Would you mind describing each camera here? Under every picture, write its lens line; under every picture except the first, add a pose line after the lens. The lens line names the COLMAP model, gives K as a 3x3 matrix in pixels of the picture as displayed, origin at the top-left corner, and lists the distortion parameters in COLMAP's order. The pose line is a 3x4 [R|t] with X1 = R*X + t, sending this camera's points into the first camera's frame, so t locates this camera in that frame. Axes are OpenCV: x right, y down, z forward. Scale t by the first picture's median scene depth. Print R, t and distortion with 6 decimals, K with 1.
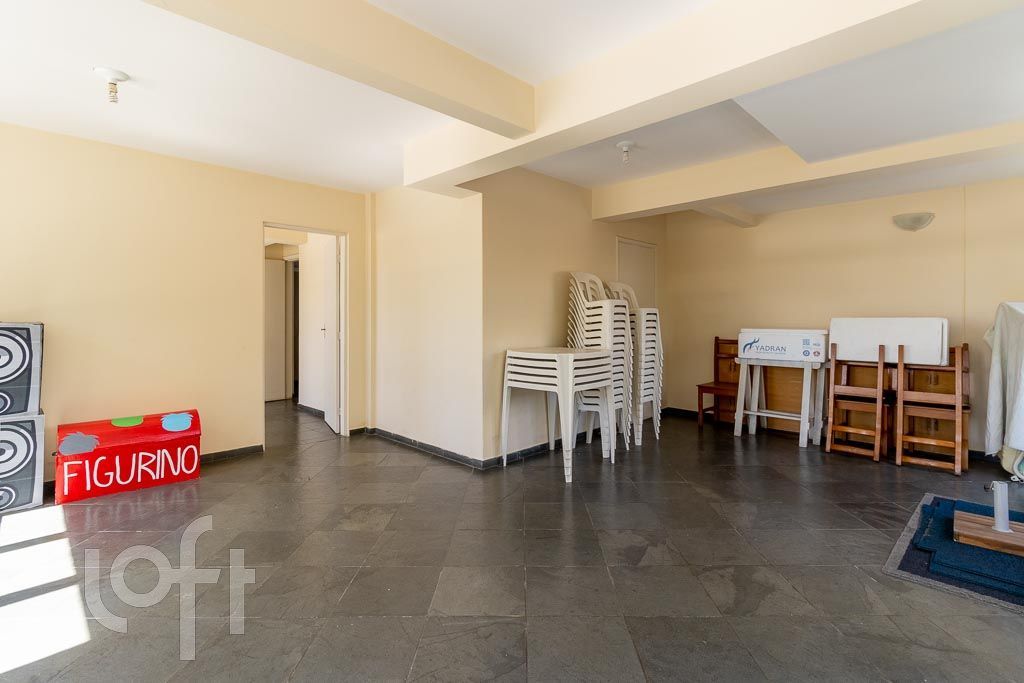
lens RADIAL K [[484.3, 0, 513.9], [0, 484.3, 322.4], [0, 0, 1]] dist [0.001211, 0.000206]
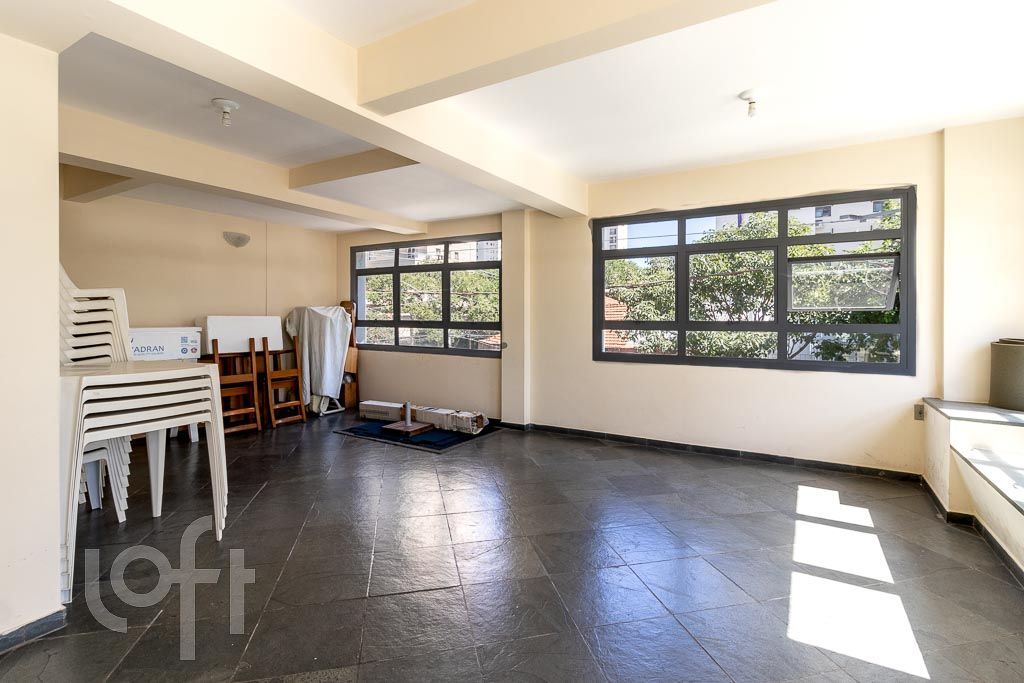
lens RADIAL K [[484.3, 0, 513.9], [0, 484.3, 322.4], [0, 0, 1]] dist [0.001211, 0.000206]
pose [[-0.234309, -0.009216, 0.972119, -0.566563], [0.004027, 0.999937, 0.010450, -0.003467], [-0.972154, 0.006364, -0.234257, 0.596404]]
